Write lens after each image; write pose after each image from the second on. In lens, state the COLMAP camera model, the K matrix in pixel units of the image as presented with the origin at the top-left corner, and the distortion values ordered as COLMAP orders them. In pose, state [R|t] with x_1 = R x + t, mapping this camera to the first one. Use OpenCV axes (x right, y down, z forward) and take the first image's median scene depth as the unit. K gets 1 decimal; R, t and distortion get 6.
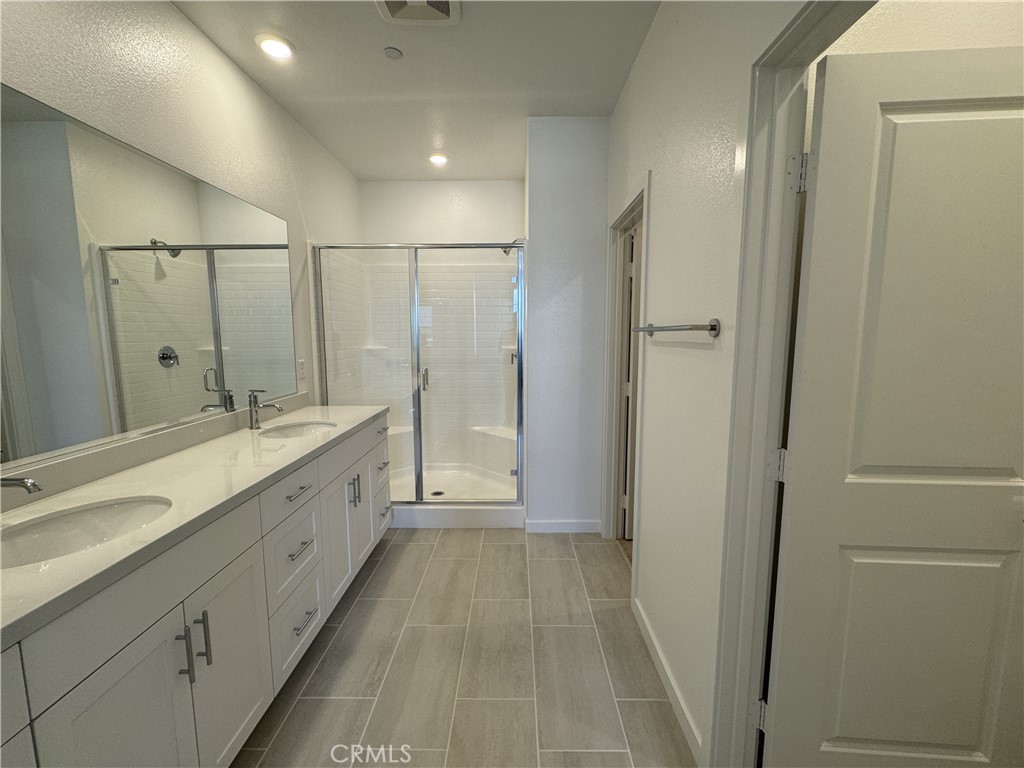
lens RADIAL K [[408.9, 0, 512.0], [0, 408.9, 384.0], [0, 0, 1]] dist [-0.000940, -0.000057]
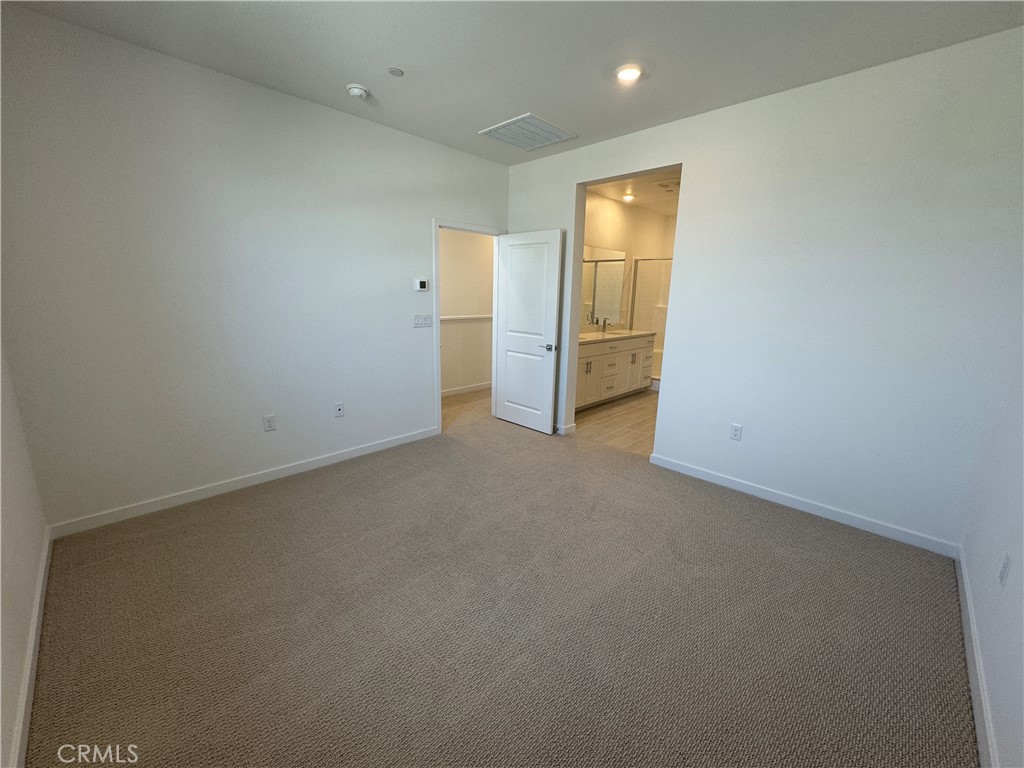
lens RADIAL K [[408.9, 0, 512.0], [0, 408.9, 384.0], [0, 0, 1]] dist [-0.000940, -0.000057]
pose [[0.714495, 0.166304, -0.679588, 0.687450], [-0.106091, 0.985860, 0.129713, 0.125346], [0.691550, -0.020581, 0.722035, -1.138676]]
